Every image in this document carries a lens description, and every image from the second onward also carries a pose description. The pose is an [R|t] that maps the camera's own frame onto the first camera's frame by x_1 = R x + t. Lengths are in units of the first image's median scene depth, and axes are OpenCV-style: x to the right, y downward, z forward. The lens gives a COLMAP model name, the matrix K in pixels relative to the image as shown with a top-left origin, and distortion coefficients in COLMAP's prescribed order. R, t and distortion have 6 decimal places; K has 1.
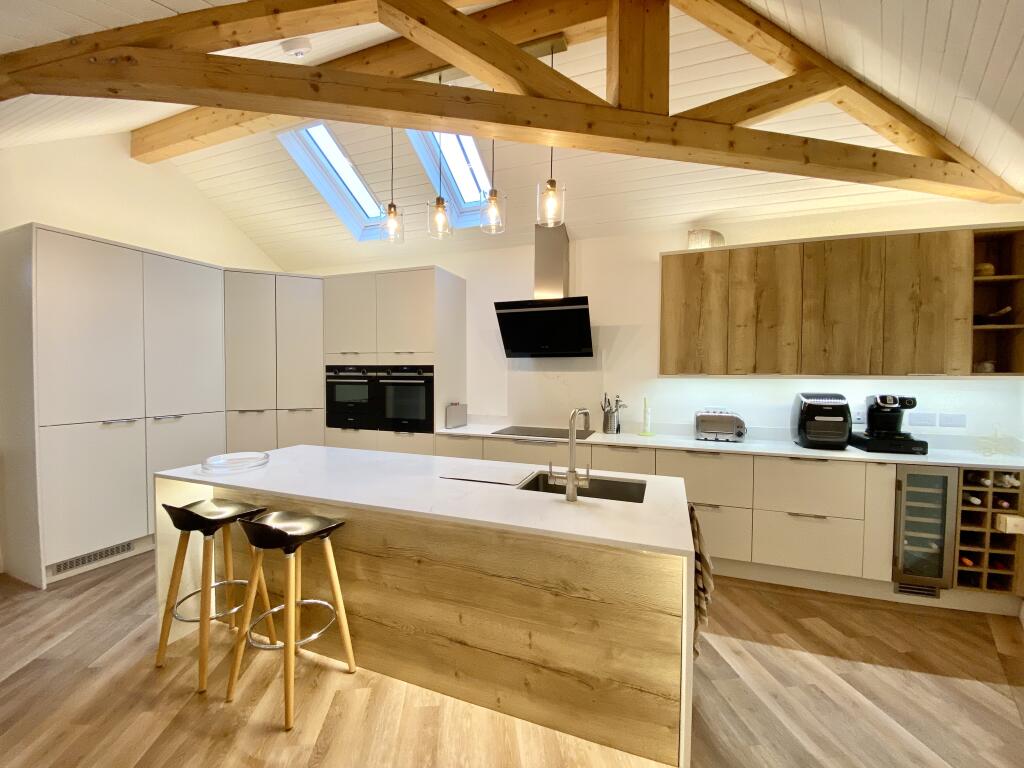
lens RADIAL K [[410.7, 0, 512.5], [0, 410.7, 387.2], [0, 0, 1]] dist [0.007448, -0.000285]
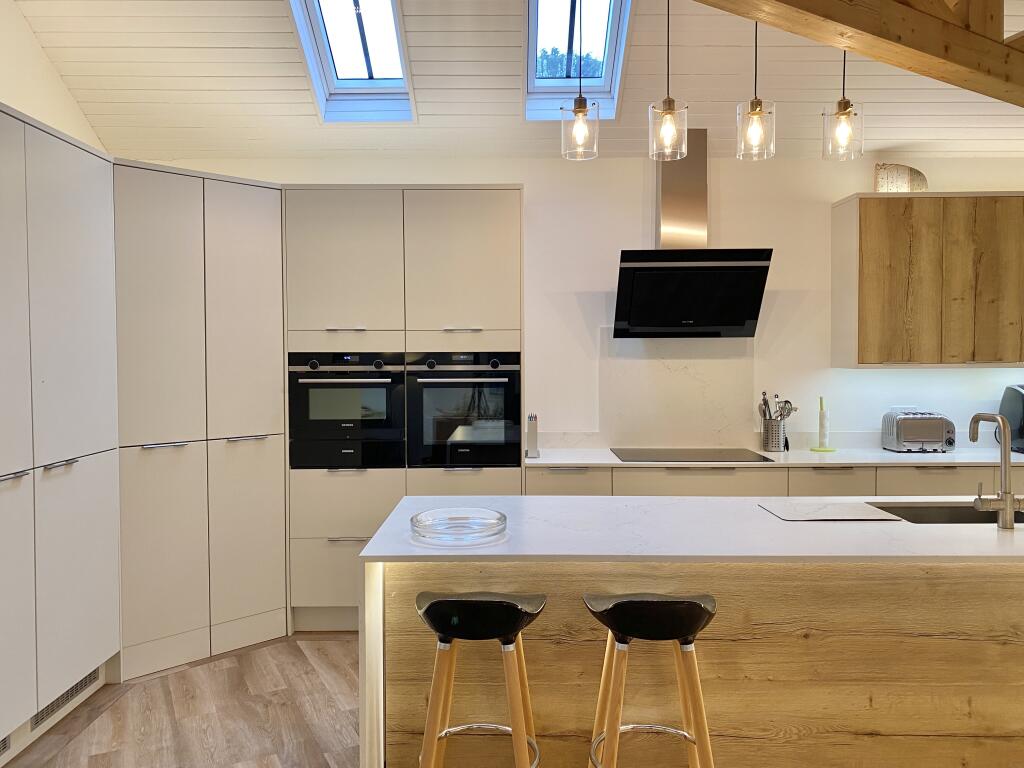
lens RADIAL K [[776.2, 0, 511.3], [0, 776.2, 382.2], [0, 0, 1]] dist [-0.006429, 0.013075]
pose [[0.935997, -0.021828, 0.351332, -0.694280], [0.019231, 0.999756, 0.010881, -0.025945], [-0.351483, -0.003428, 0.936188, -0.049454]]
